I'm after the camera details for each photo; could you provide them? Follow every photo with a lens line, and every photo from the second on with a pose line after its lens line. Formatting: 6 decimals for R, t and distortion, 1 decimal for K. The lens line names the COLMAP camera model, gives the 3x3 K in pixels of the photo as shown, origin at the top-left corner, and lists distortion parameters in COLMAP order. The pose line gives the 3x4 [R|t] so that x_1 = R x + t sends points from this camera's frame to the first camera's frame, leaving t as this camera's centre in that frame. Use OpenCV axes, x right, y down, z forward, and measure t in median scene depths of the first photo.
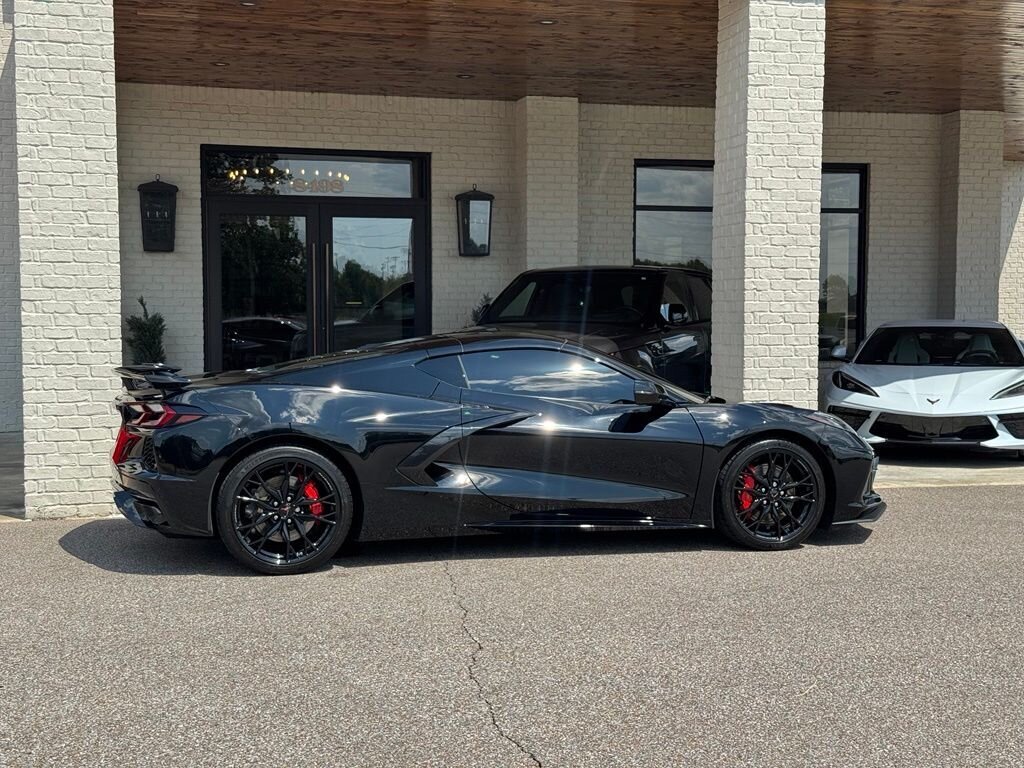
lens RADIAL K [[1431.8, 0, 514.9], [0, 1431.8, 390.0], [0, 0, 1]] dist [0.127164, 0.000000]
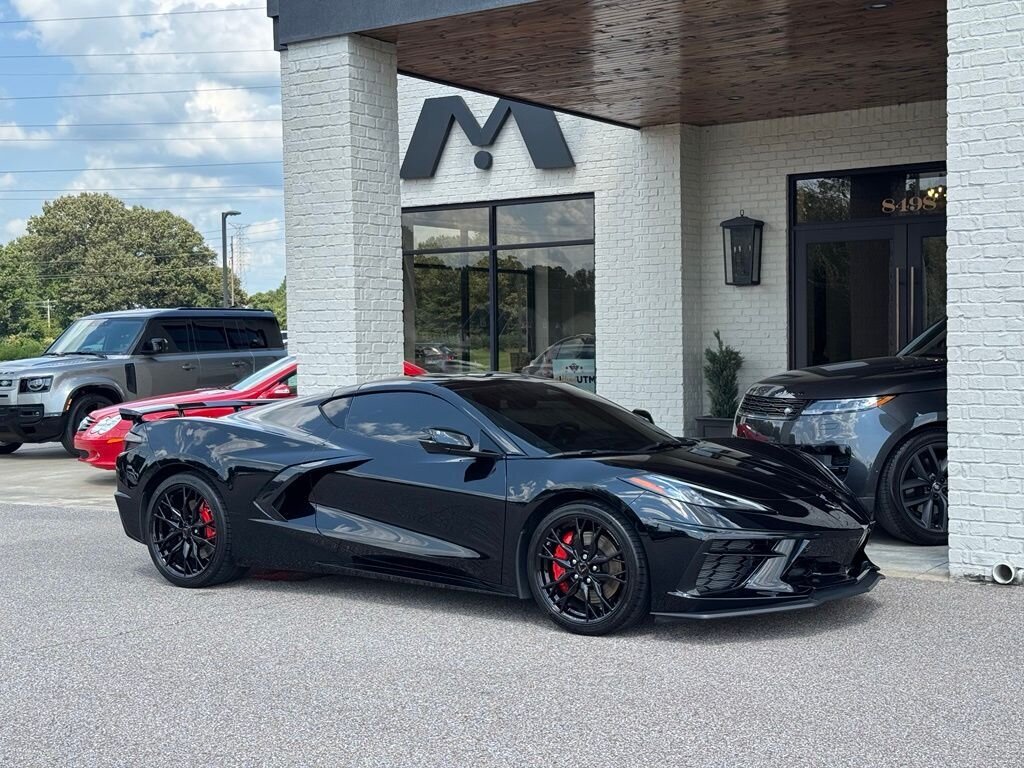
lens RADIAL K [[1431.8, 0, 506.8], [0, 1431.8, 384.8], [0, 0, 1]] dist [0.127164, 0.000000]
pose [[0.644705, 0.015189, -0.764281, 0.578922], [-0.028757, 0.999577, -0.004393, -0.022308], [0.763891, 0.024811, 0.644869, 0.302450]]
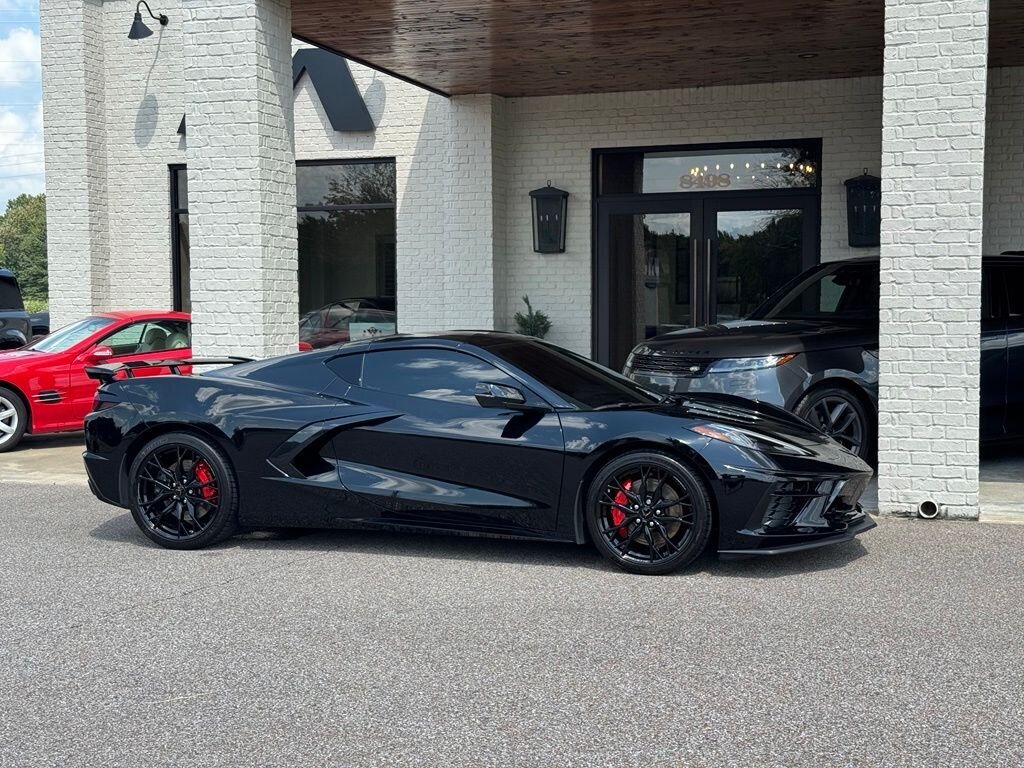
lens RADIAL K [[1431.8, 0, 511.8], [0, 1431.8, 388.8], [0, 0, 1]] dist [0.127164, 0.000000]
pose [[0.829249, 0.028762, -0.558139, 0.443859], [-0.026556, 0.999575, 0.012054, -0.010156], [0.558248, 0.004826, 0.829660, 0.147611]]
